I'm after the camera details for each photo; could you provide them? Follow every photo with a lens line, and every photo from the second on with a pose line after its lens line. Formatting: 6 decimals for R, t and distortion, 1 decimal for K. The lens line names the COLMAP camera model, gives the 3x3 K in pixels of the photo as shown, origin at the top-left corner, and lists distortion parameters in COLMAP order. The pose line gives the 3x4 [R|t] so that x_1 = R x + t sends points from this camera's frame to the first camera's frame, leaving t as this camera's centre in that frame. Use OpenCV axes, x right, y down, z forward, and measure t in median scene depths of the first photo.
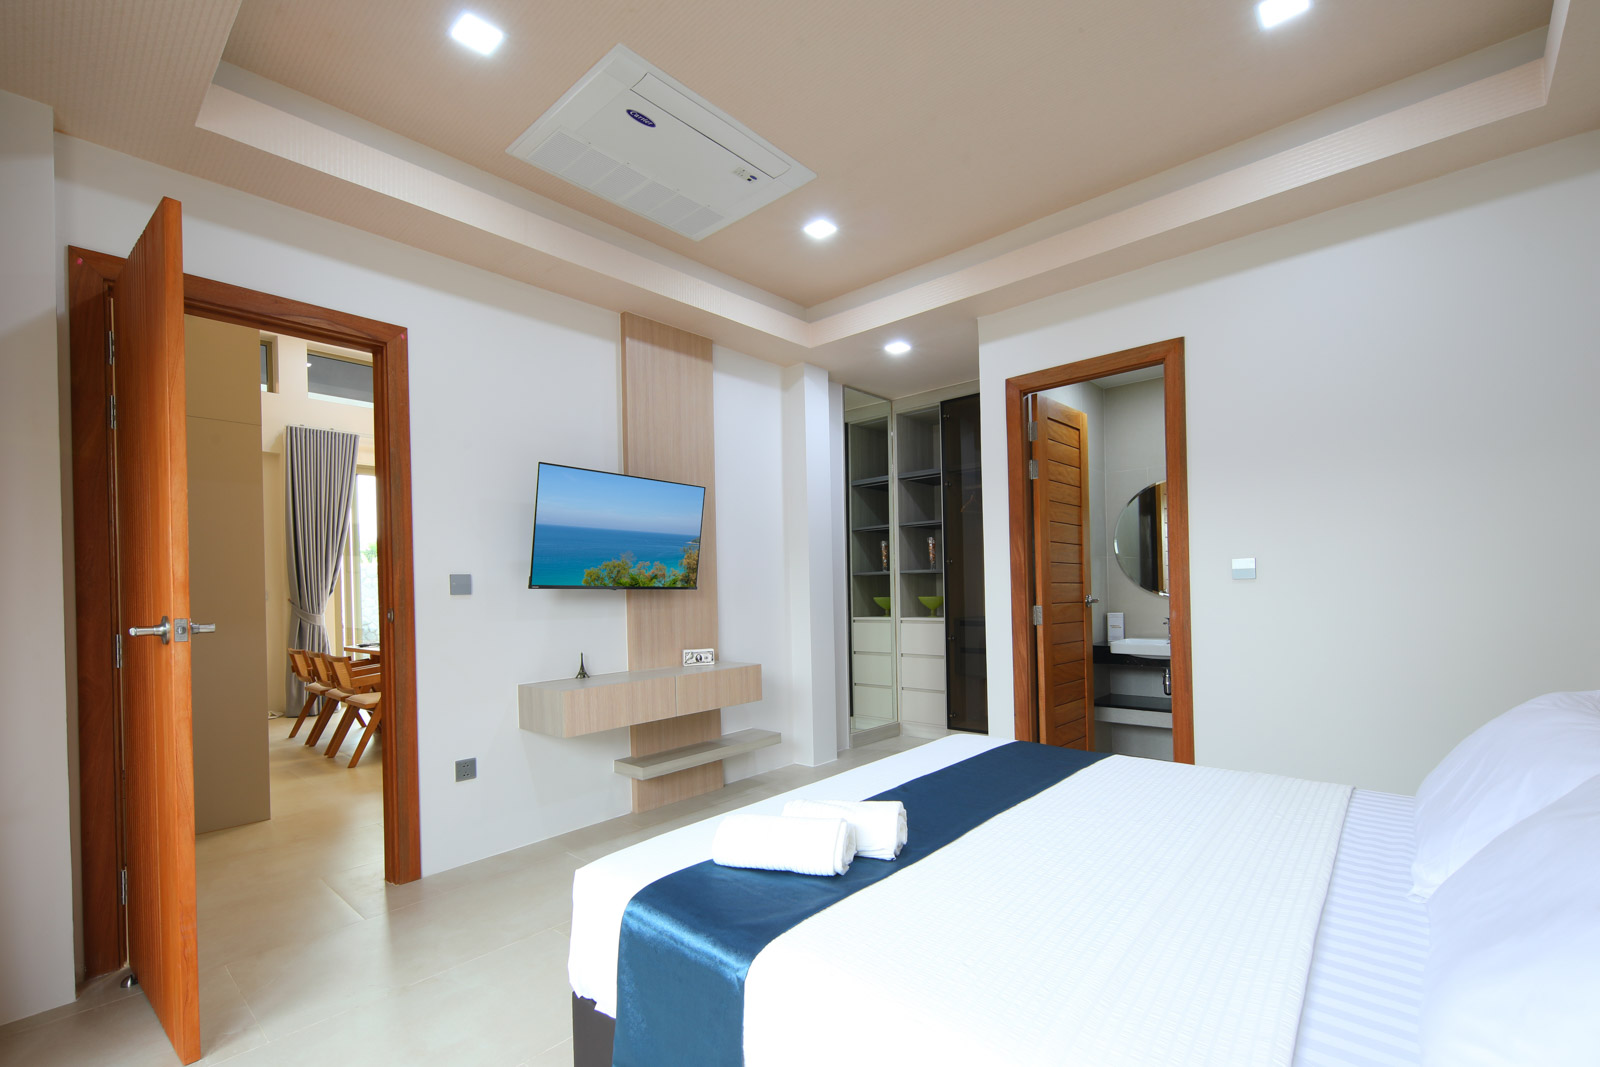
lens RADIAL K [[671.0, 0, 798.3], [0, 671.0, 588.9], [0, 0, 1]] dist [0.000999, 0.000031]
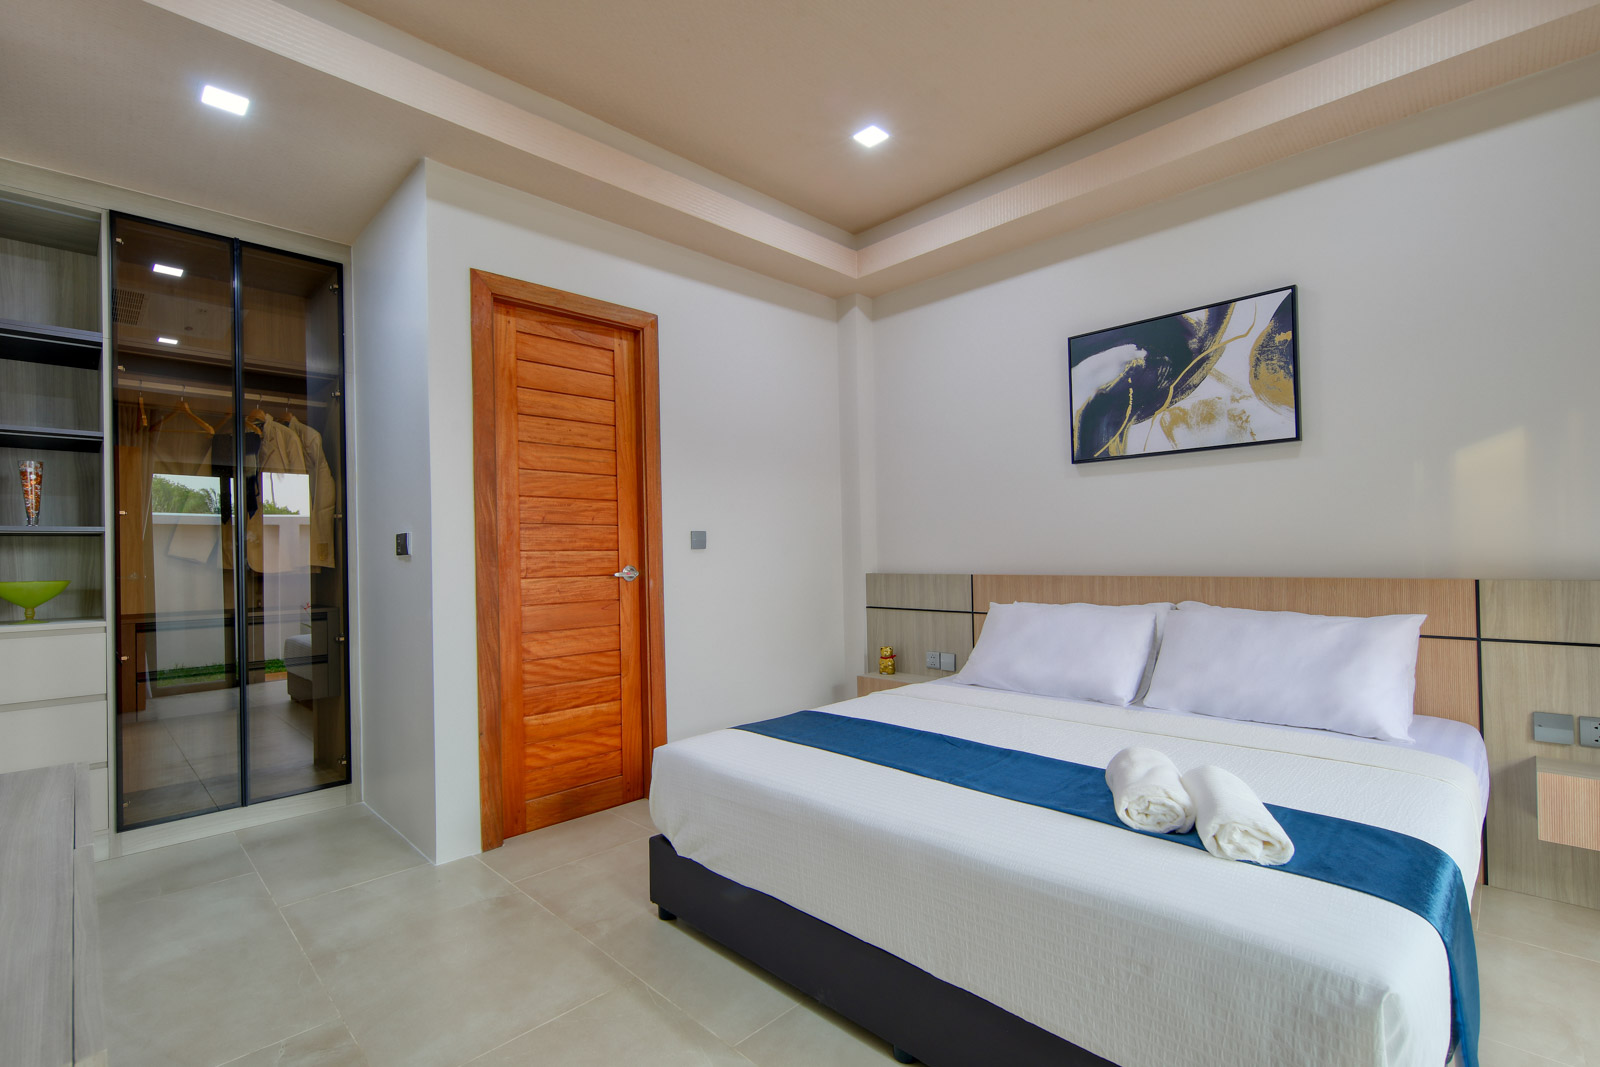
lens RADIAL K [[741.6, 0, 783.5], [0, 741.6, 545.6], [0, 0, 1]] dist [0.002721, -0.000337]
pose [[0.061862, 0.028002, 0.997692, -0.379586], [0.015313, 0.999462, -0.029001, 0.011414], [-0.997967, 0.017072, 0.061399, 0.509799]]
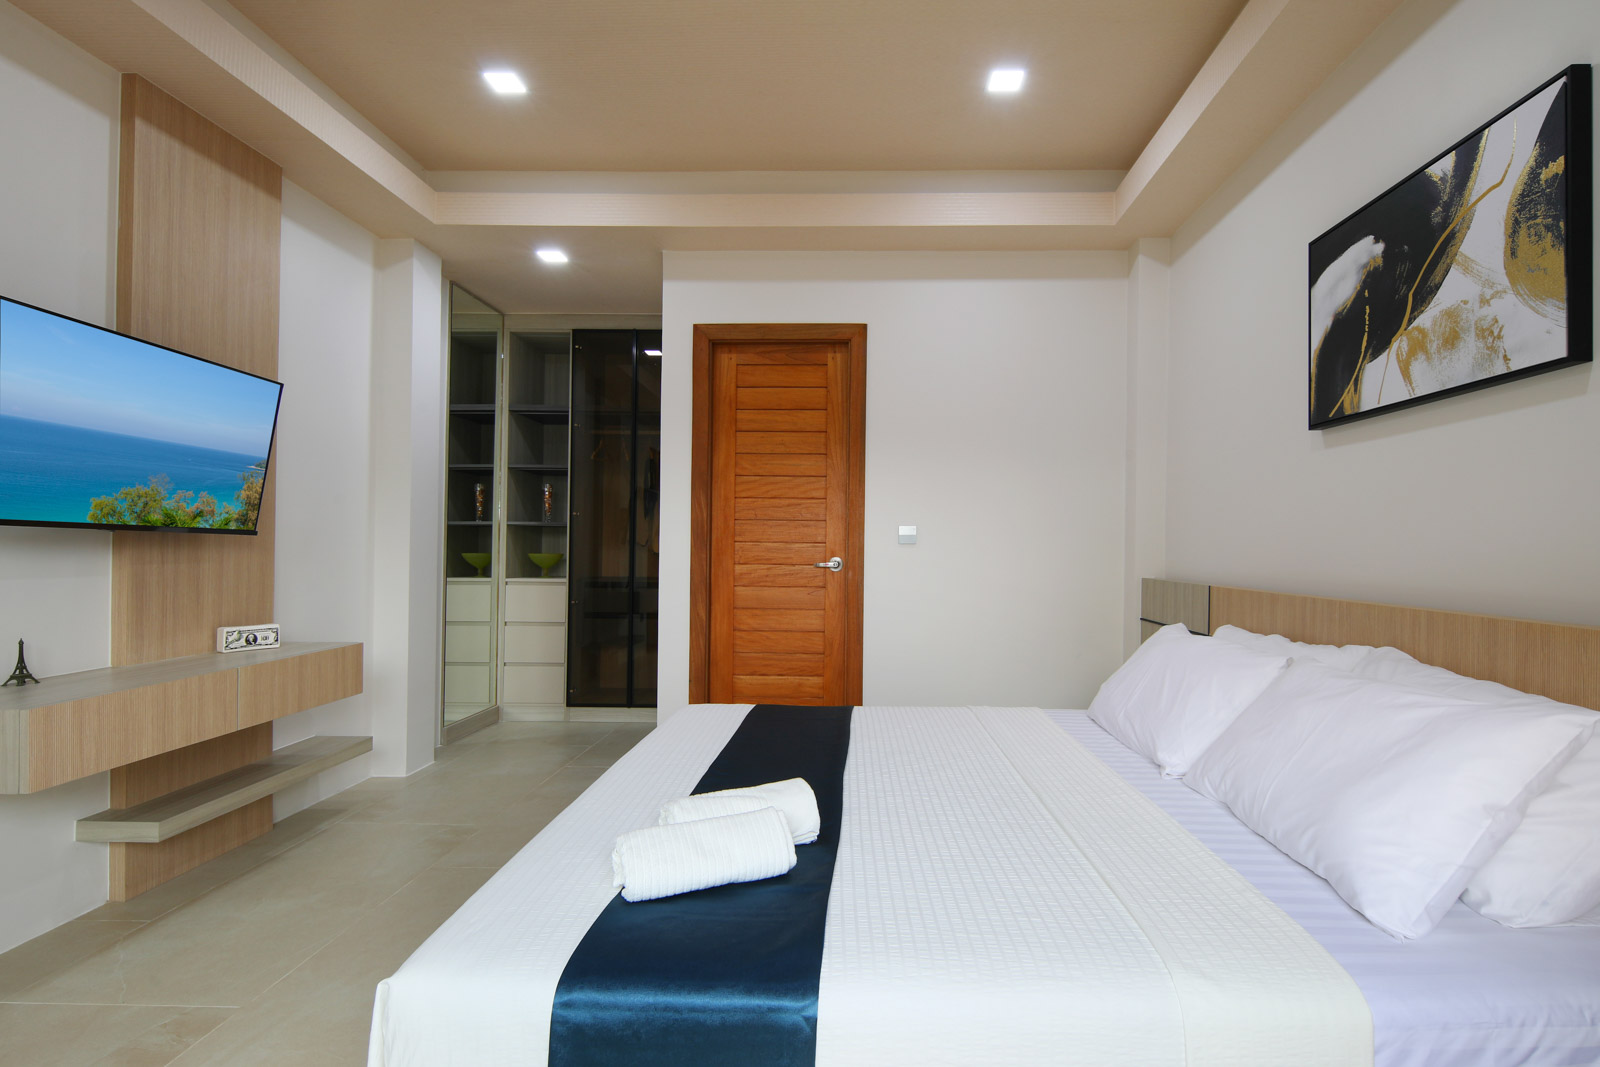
lens RADIAL K [[741.6, 0, 783.5], [0, 741.6, 545.6], [0, 0, 1]] dist [0.002721, -0.000337]
pose [[0.767438, 0.026597, 0.640571, -0.211205], [-0.025536, 0.999614, -0.010911, 0.004780], [-0.640614, -0.007984, 0.767821, 0.098700]]
